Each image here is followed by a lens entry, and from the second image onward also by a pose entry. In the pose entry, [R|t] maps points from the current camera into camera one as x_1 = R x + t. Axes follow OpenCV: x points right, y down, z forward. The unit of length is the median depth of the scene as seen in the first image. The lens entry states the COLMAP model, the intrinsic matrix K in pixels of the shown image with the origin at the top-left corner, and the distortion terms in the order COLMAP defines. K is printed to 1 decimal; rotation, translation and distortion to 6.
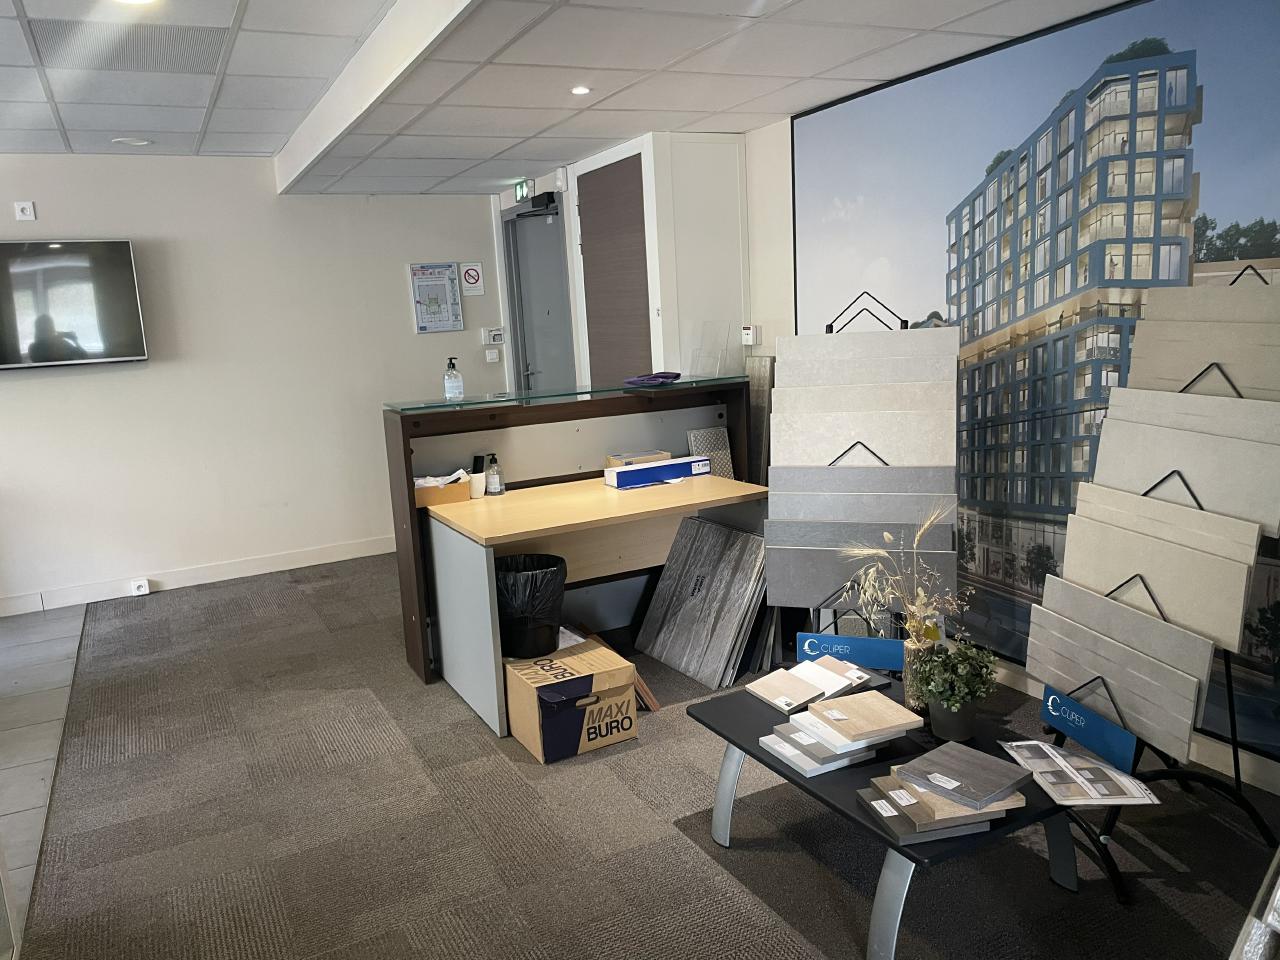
lens RADIAL K [[974.3, 0, 637.7], [0, 974.3, 482.3], [0, 0, 1]] dist [0.004465, 0.000268]
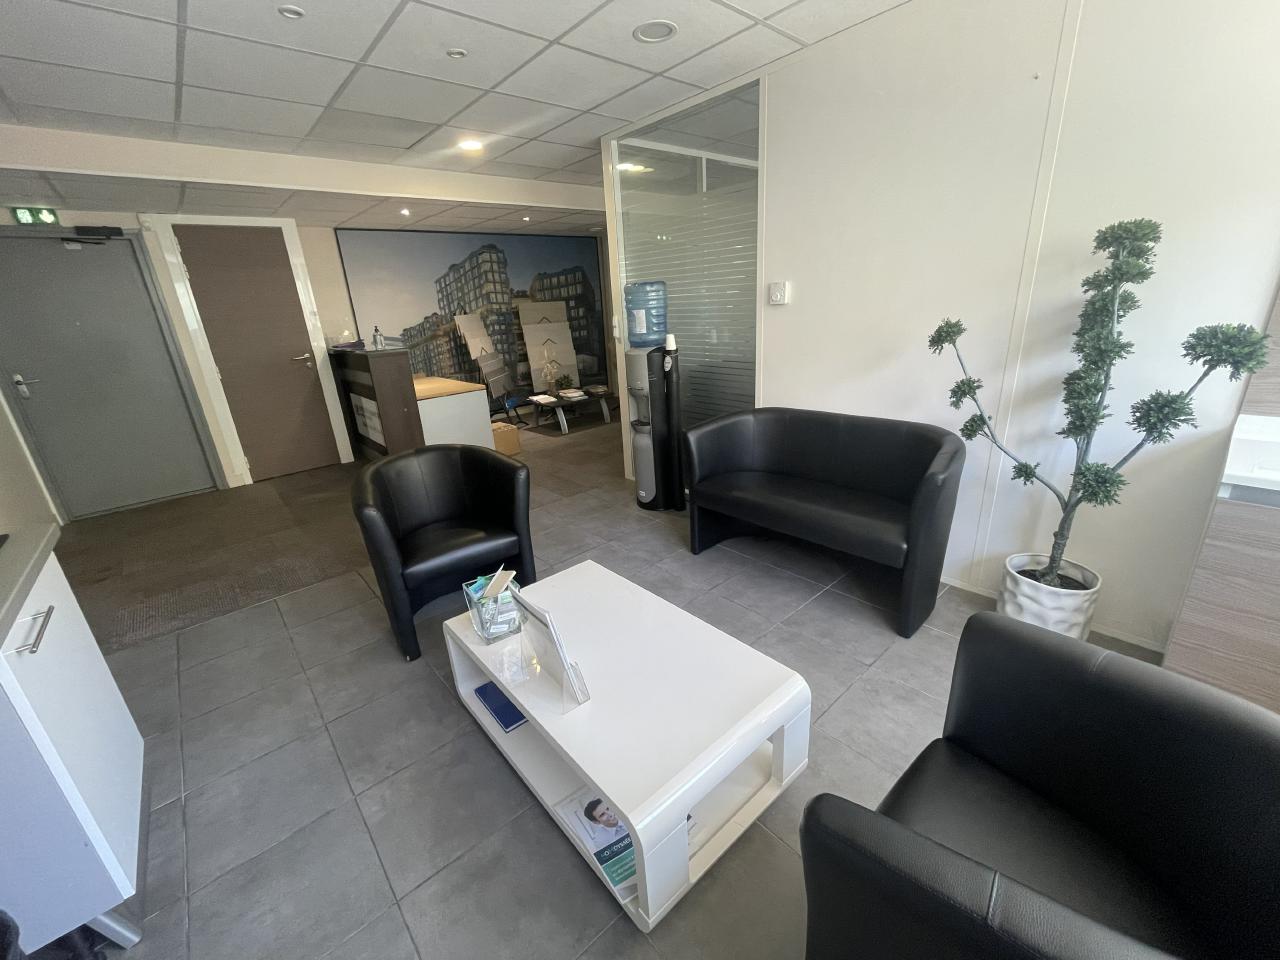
lens RADIAL K [[520.4, 0, 640.7], [0, 520.4, 481.5], [0, 0, 1]] dist [0.003615, 0.000402]
pose [[-0.250158, -0.260013, 0.932638, -1.845847], [0.234023, 0.918466, 0.318833, -0.066864], [-0.939497, 0.298018, -0.168912, 0.983058]]
